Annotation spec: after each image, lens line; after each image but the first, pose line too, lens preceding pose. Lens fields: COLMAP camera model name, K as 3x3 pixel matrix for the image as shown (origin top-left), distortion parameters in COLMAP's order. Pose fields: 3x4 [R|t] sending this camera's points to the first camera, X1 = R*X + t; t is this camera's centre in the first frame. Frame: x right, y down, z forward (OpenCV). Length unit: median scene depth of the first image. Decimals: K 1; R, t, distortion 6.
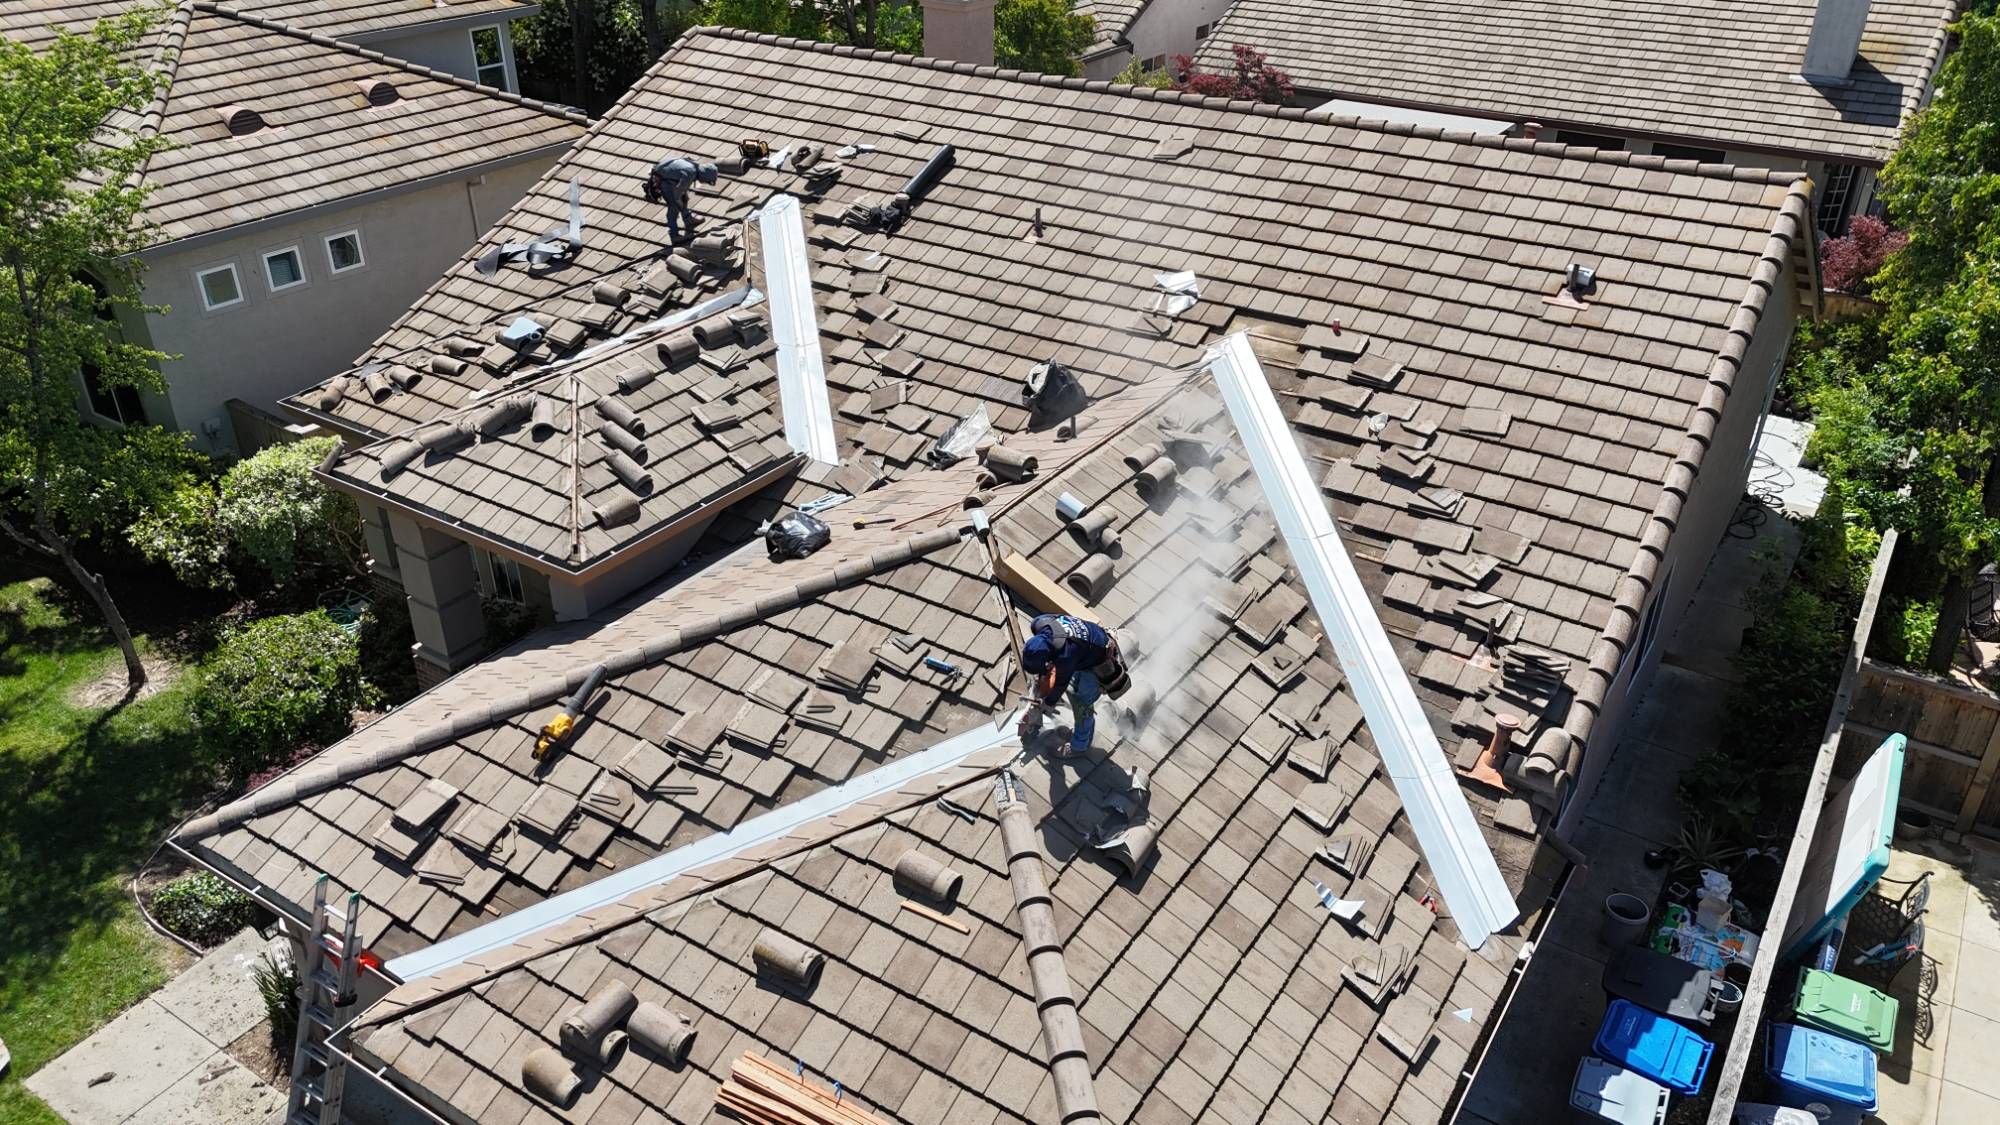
lens RADIAL K [[1485.0, 0, 1003.4], [0, 1485.0, 550.7], [0, 0, 1]] dist [0.094343, -0.145511]
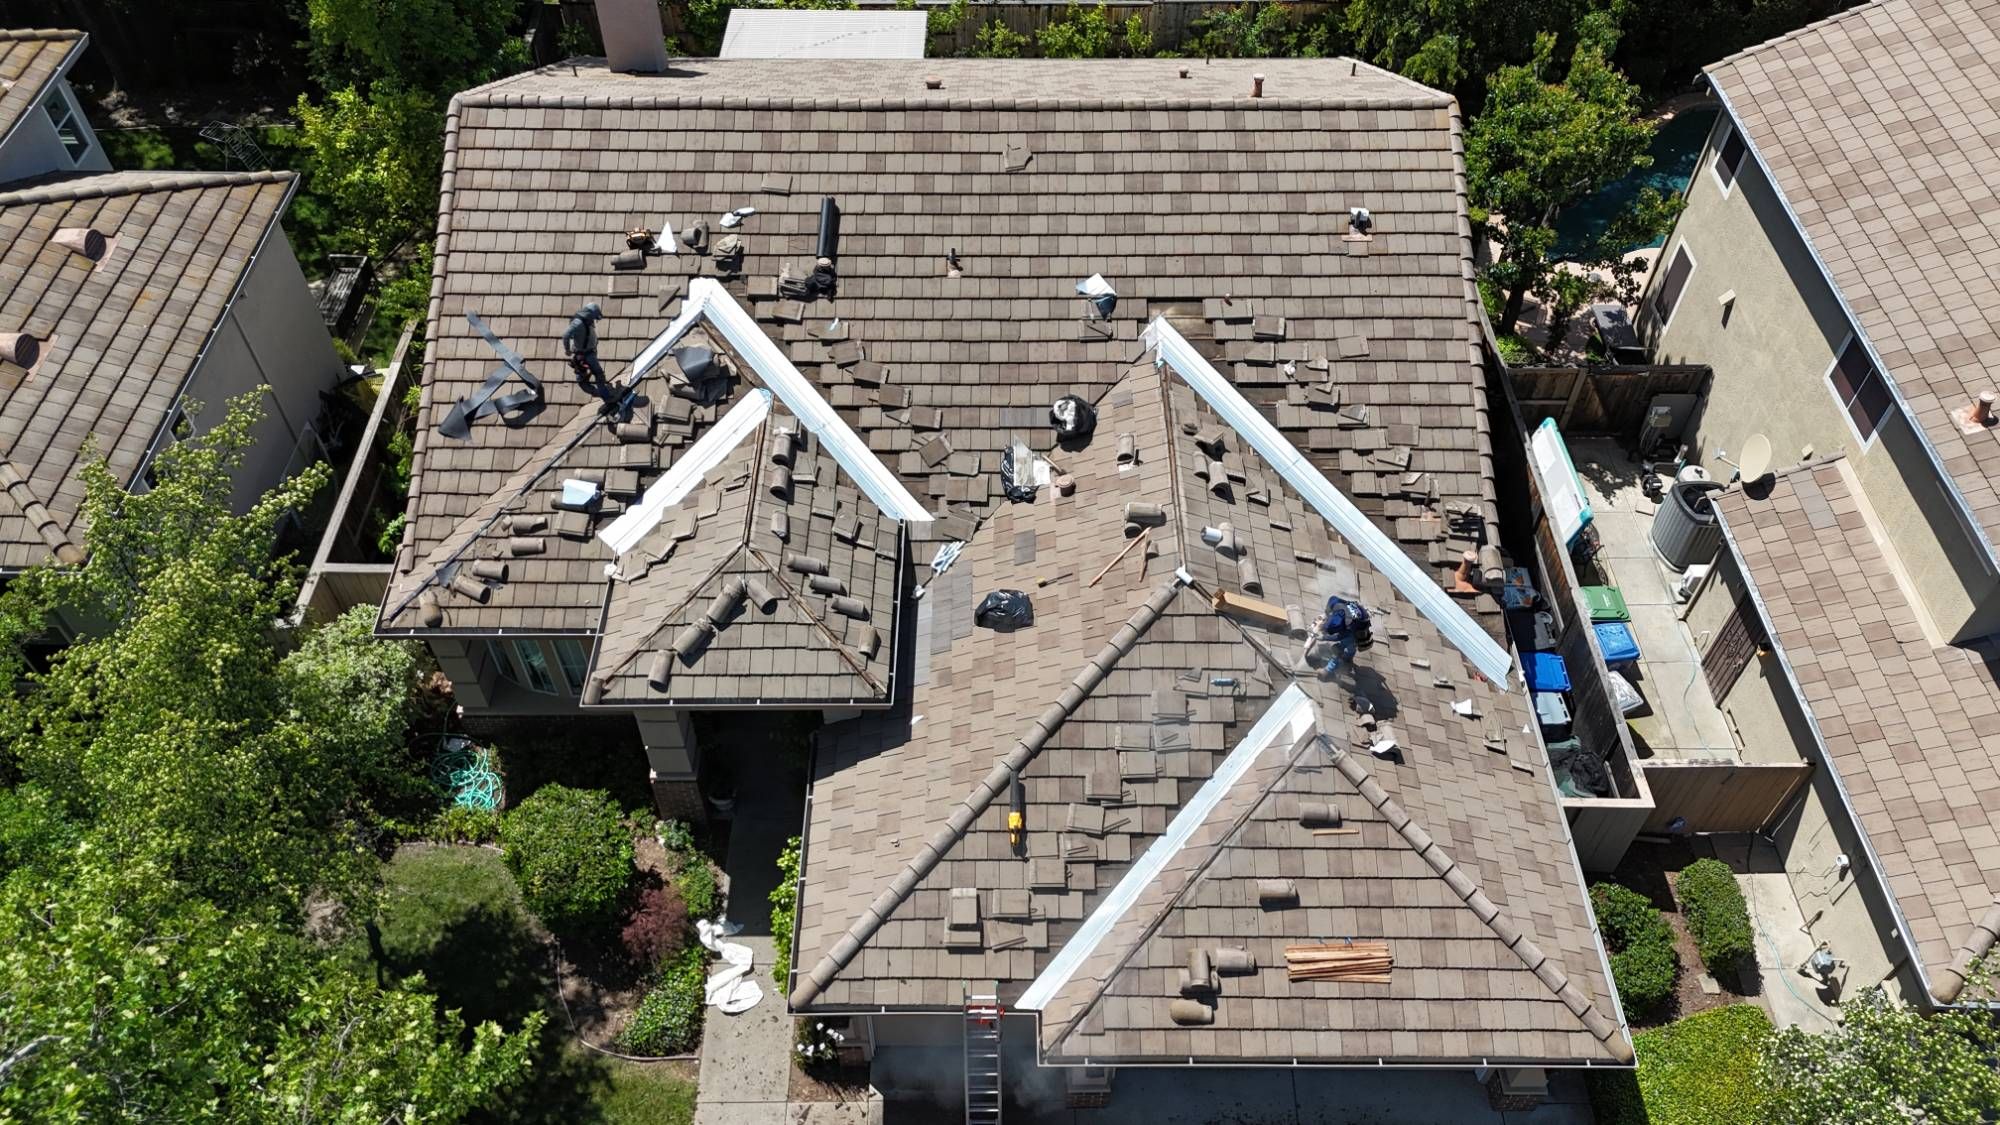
lens RADIAL K [[1451.0, 0, 1002.2], [0, 1451.0, 566.0], [0, 0, 1]] dist [0.161626, -0.390877]
pose [[0.833440, -0.419834, 0.359329, -0.677137], [0.269281, 0.876362, 0.399346, -0.650110], [-0.482561, -0.236070, 0.843448, -0.159778]]
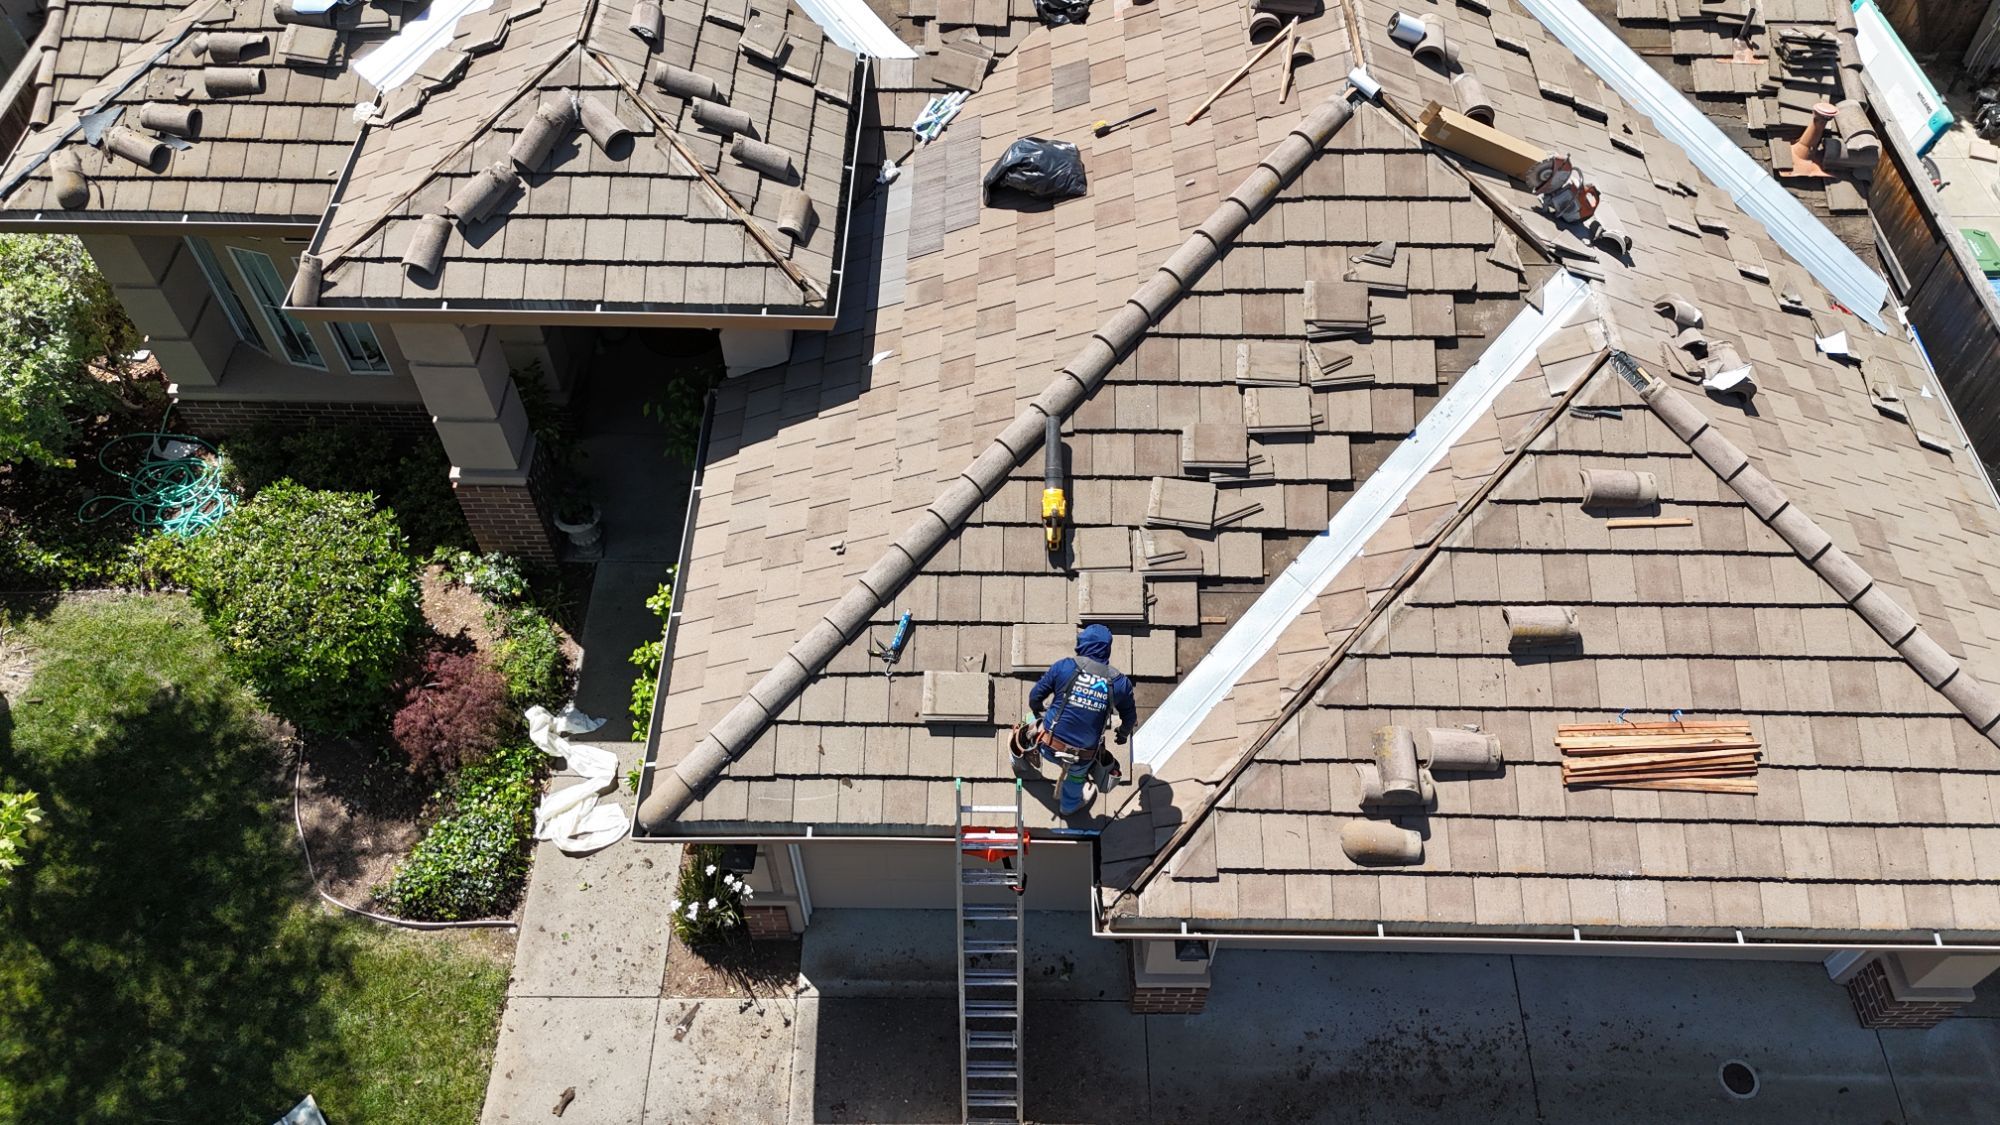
lens RADIAL K [[1465.0, 0, 1000.0], [0, 1465.0, 562.5], [0, 0, 1]] dist [0.081185, -0.093264]
pose [[0.840725, -0.430161, 0.328852, -0.559774], [0.263465, 0.855585, 0.445602, -0.207369], [-0.473041, -0.287987, 0.832643, 0.309704]]
